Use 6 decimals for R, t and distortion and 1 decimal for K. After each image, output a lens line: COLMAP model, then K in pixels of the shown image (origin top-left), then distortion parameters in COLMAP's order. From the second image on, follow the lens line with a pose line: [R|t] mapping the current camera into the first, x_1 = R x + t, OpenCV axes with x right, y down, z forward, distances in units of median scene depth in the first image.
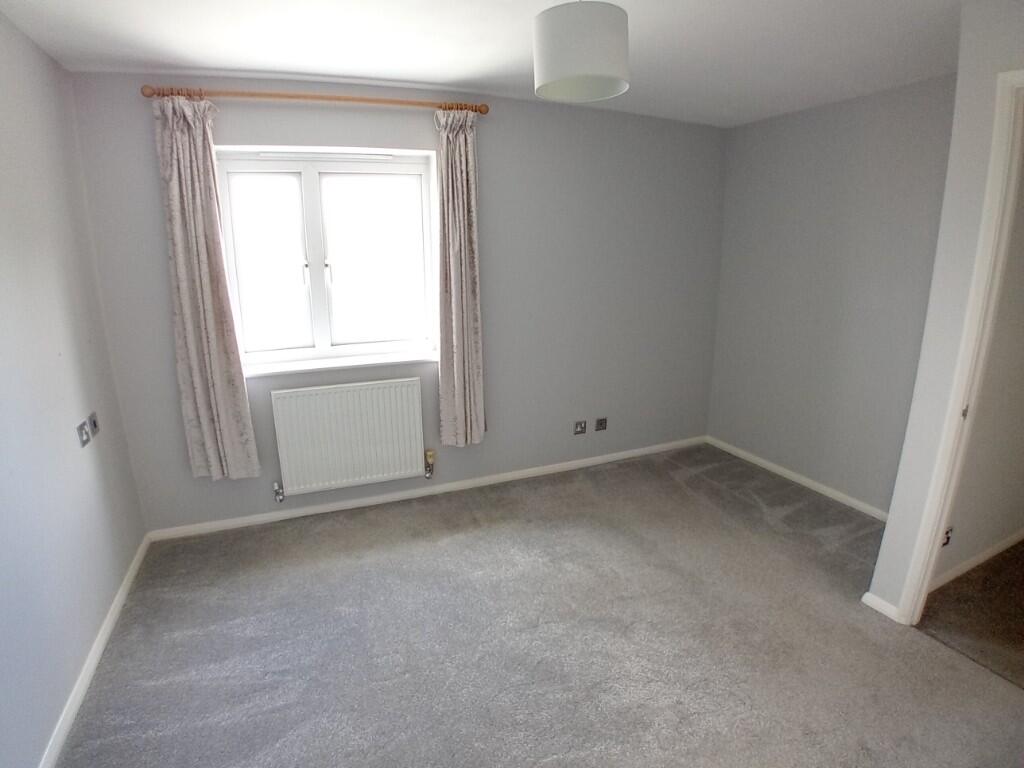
lens RADIAL K [[516.7, 0, 500.2], [0, 516.7, 390.6], [0, 0, 1]] dist [-0.142268, 0.034759]
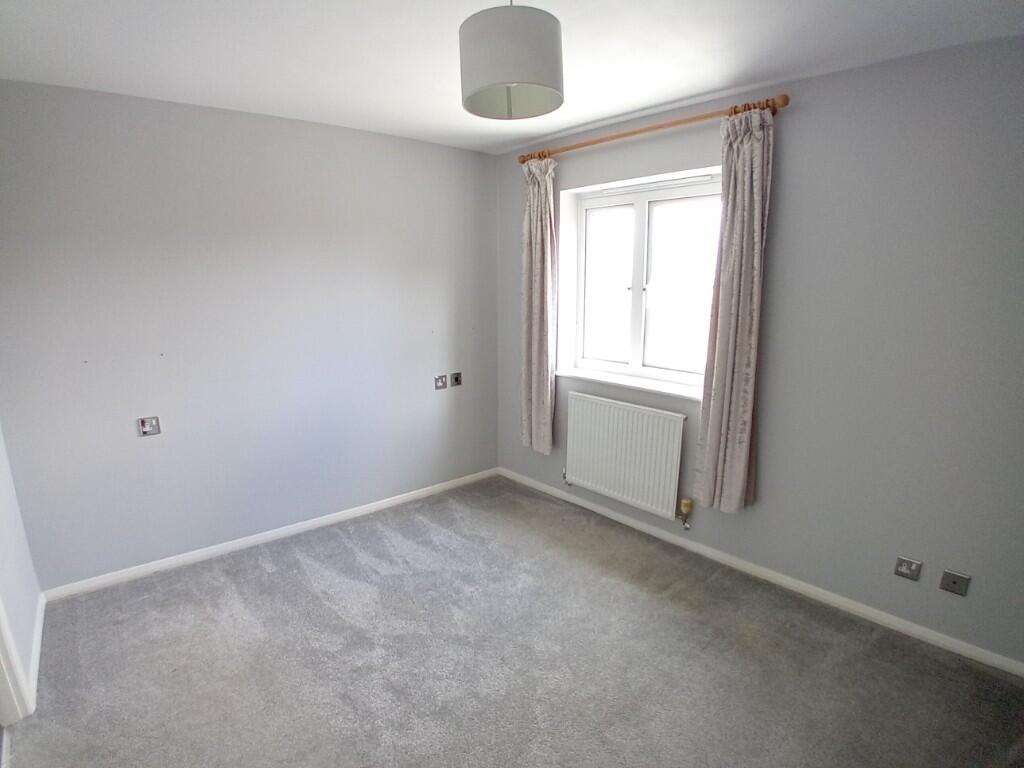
lens RADIAL K [[516.7, 0, 500.2], [0, 516.7, 390.6], [0, 0, 1]] dist [-0.142268, 0.034759]
pose [[0.317461, 0.203567, -0.926164, 0.607046], [-0.239627, 0.962209, 0.129352, -0.114496], [0.917495, 0.180869, 0.354244, 0.400238]]
